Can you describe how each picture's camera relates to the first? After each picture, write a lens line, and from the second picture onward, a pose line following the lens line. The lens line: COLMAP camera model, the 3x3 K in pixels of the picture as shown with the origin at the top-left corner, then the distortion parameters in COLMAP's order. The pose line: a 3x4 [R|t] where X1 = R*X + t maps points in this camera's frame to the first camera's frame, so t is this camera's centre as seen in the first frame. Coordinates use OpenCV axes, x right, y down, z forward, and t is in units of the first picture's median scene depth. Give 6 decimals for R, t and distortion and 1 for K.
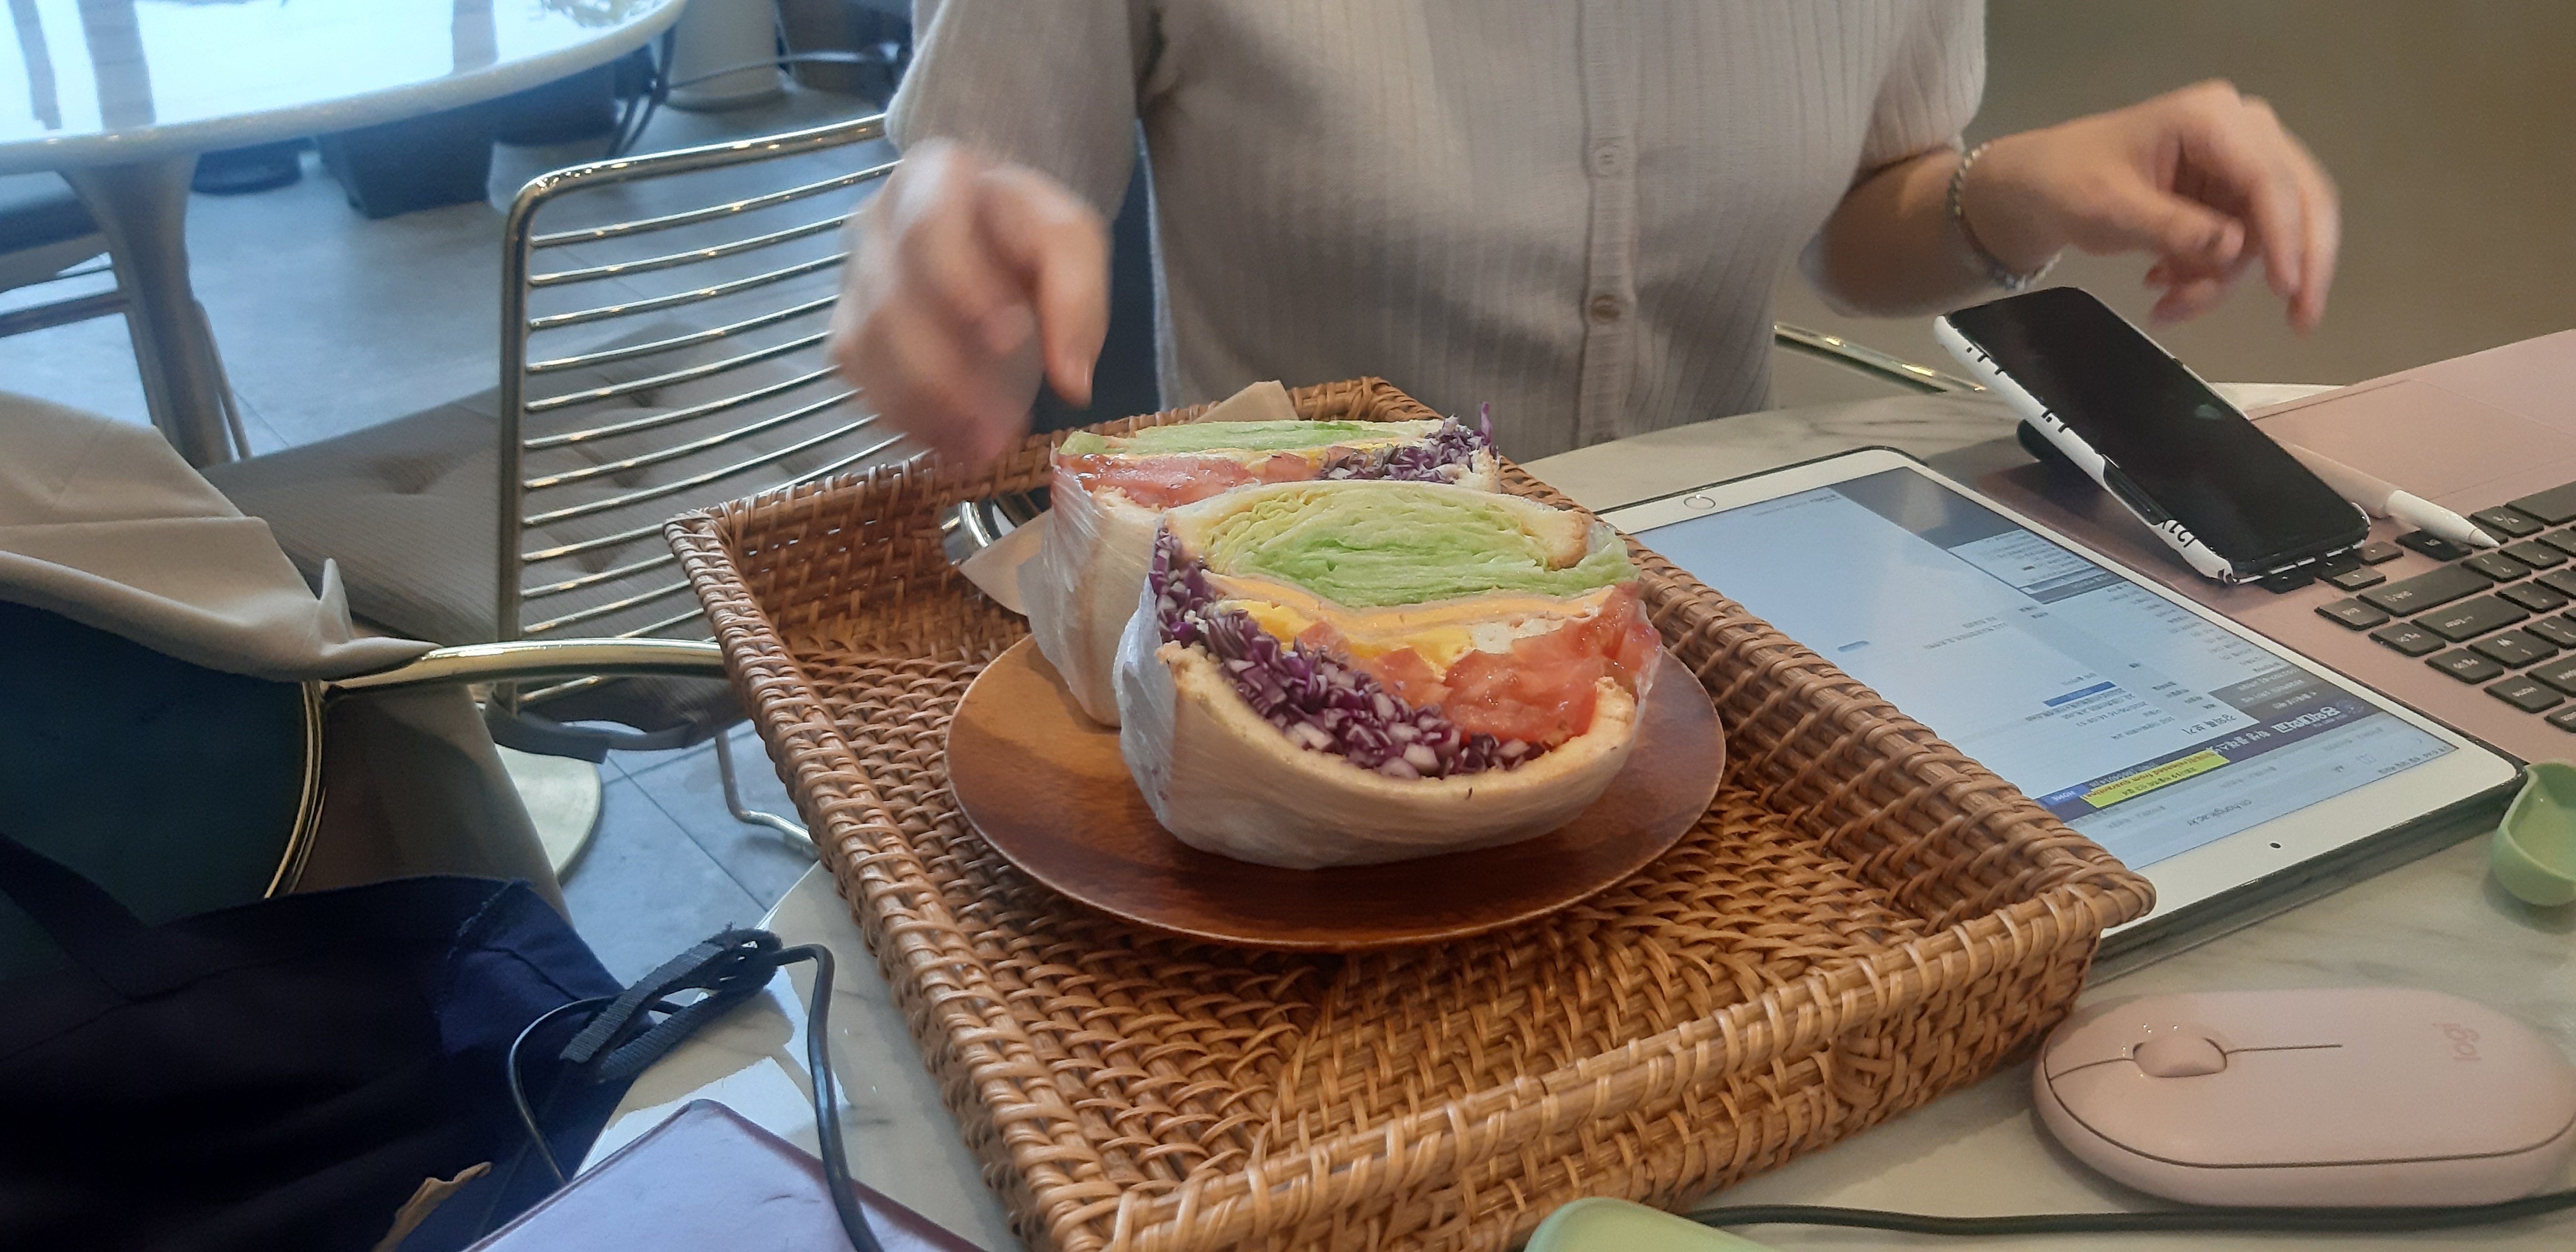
lens RADIAL K [[1963.4, 0, 1287.4], [0, 1963.4, 638.7], [0, 0, 1]] dist [0.037775, -0.170750]
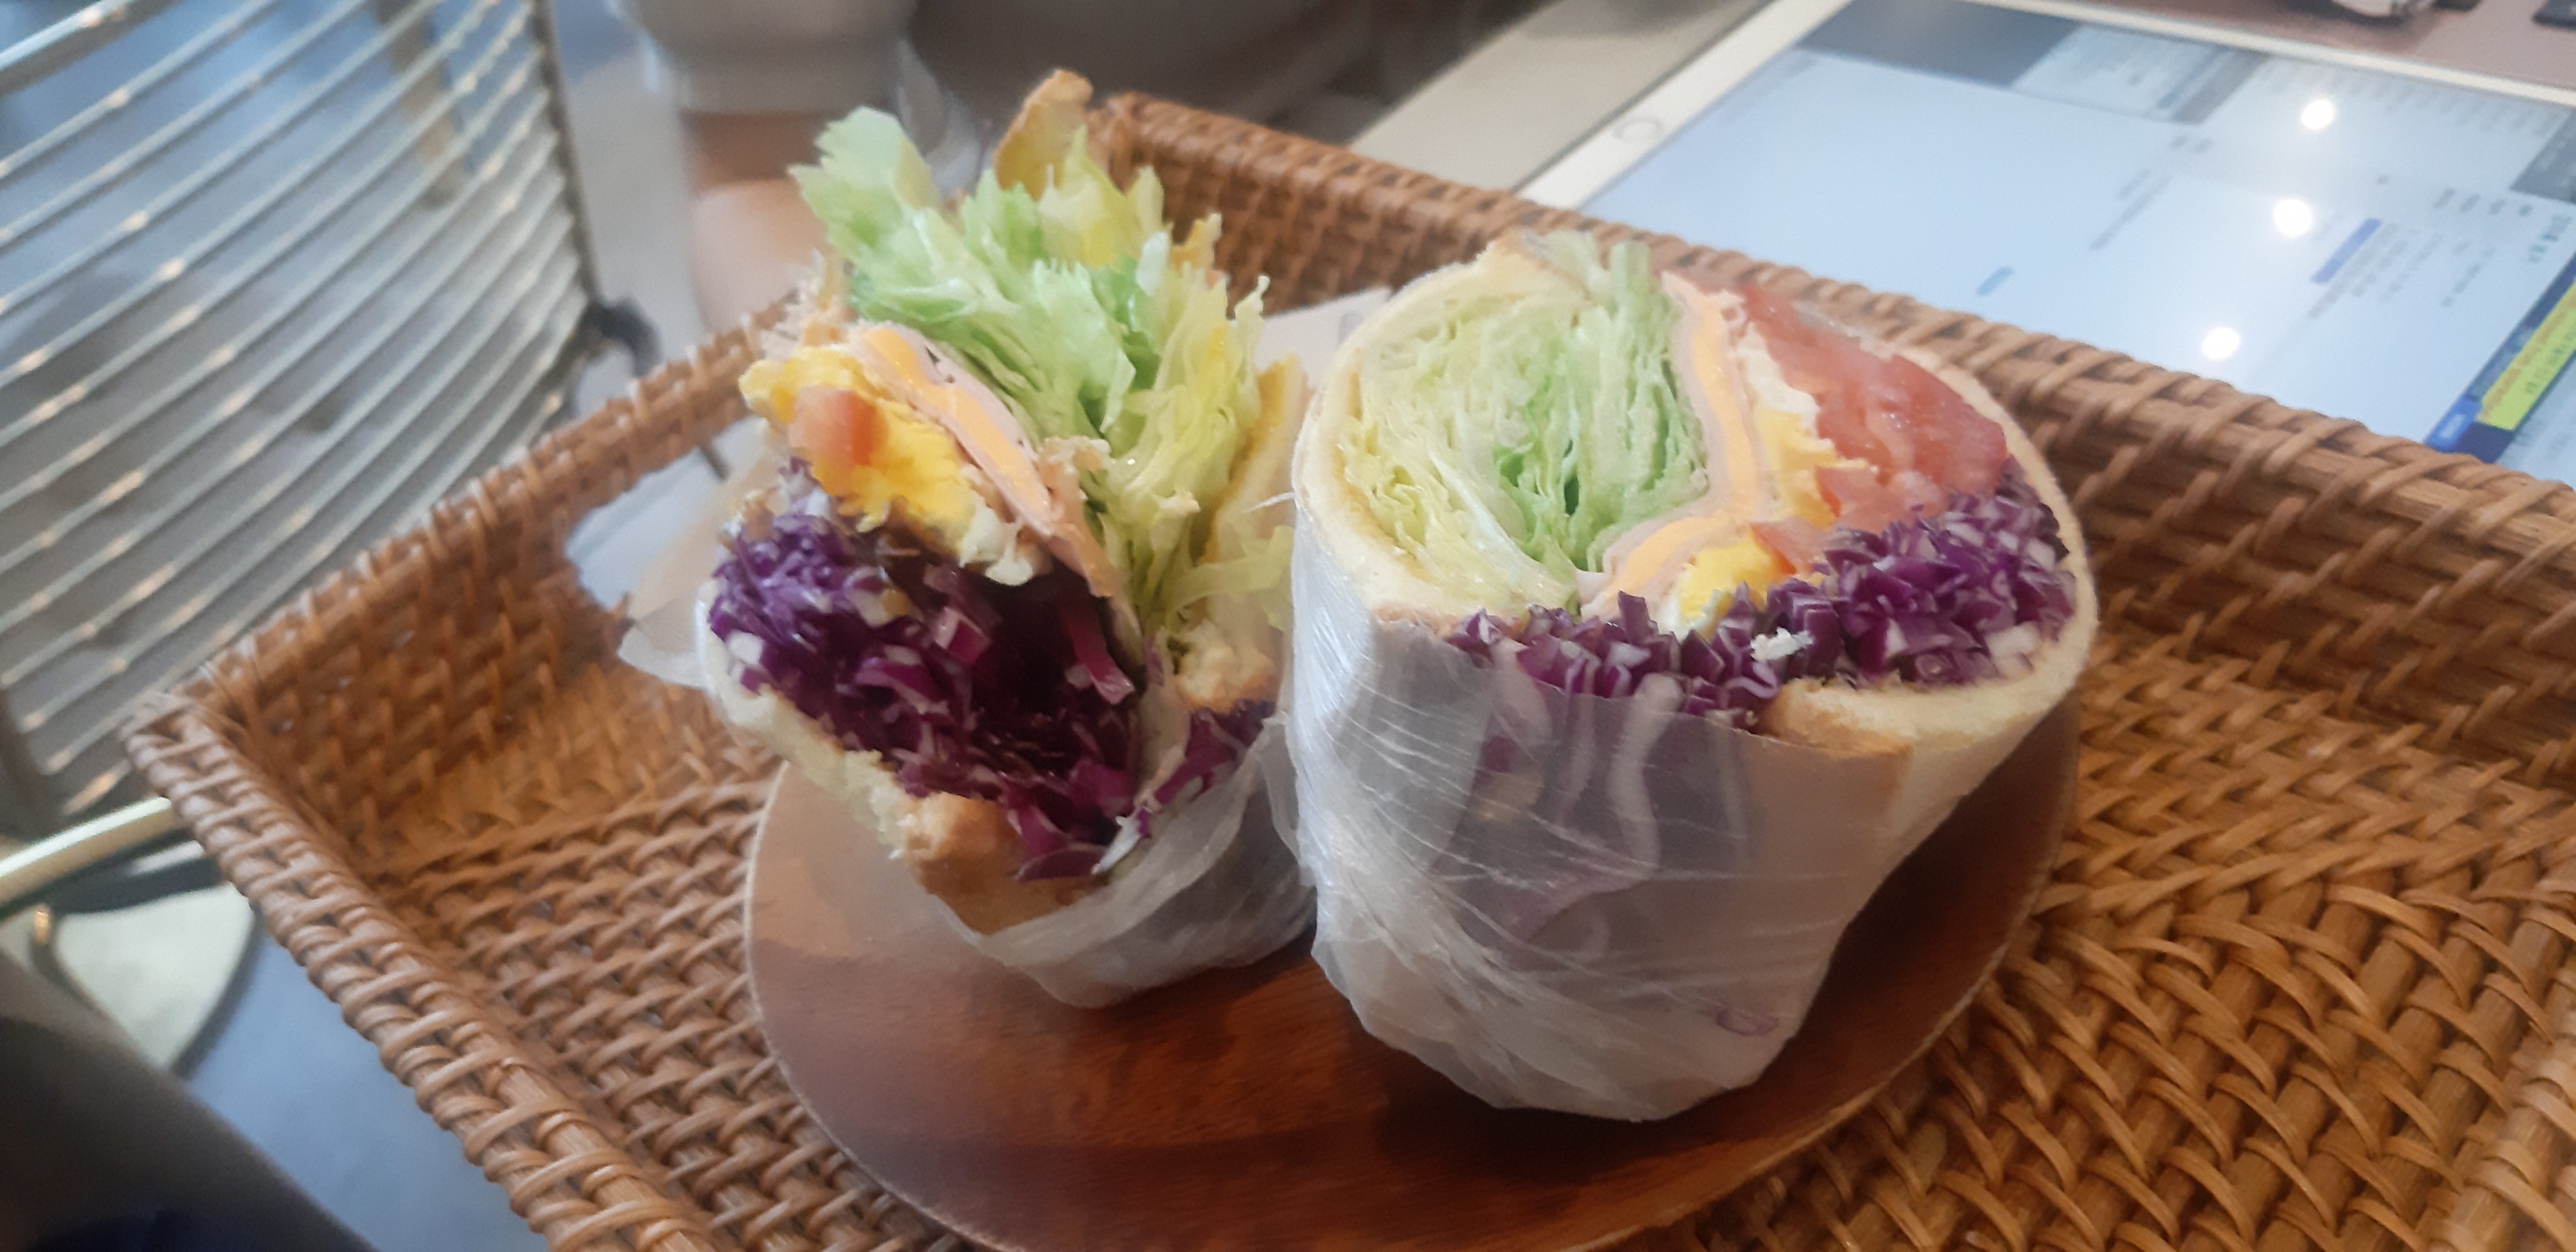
lens RADIAL K [[1963.4, 0, 1287.4], [0, 1963.4, 638.7], [0, 0, 1]] dist [0.037775, -0.170750]
pose [[0.927238, -0.352207, 0.127201, -0.067237], [0.322025, 0.923330, 0.209190, -0.112577], [-0.191127, -0.153007, 0.969567, 0.438439]]
